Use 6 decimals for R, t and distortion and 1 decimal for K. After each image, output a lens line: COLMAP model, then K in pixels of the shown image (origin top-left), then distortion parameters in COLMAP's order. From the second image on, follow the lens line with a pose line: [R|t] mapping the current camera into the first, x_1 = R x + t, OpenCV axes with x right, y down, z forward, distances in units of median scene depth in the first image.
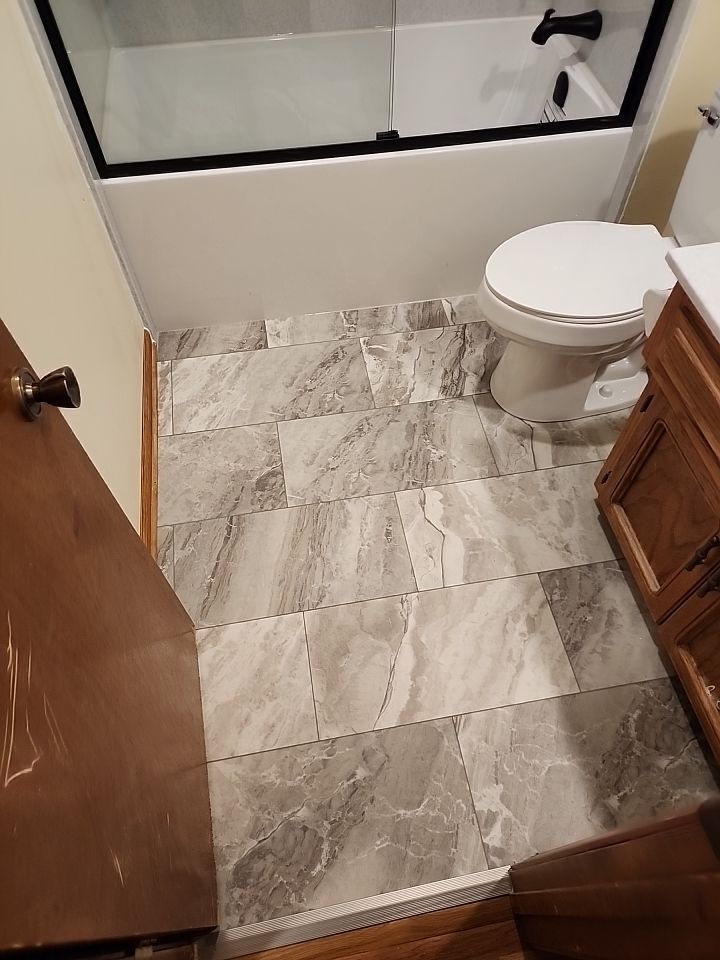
lens RADIAL K [[641.3, 0, 366.8], [0, 641.3, 473.7], [0, 0, 1]] dist [0.088748, -0.083556]
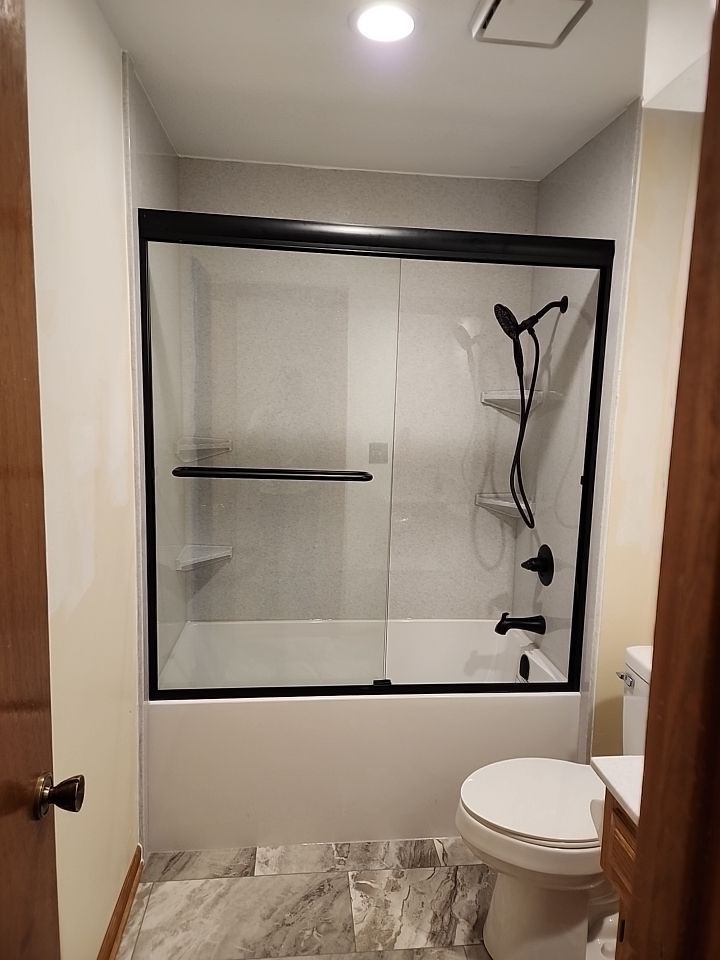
lens RADIAL K [[677.2, 0, 366.7], [0, 677.2, 479.2], [0, 0, 1]] dist [0.024676, -0.015105]
pose [[0.996609, 0.044088, -0.069482, 0.064293], [-0.081494, 0.645848, -0.759104, 0.192580], [0.011408, 0.762192, 0.647250, -0.125539]]
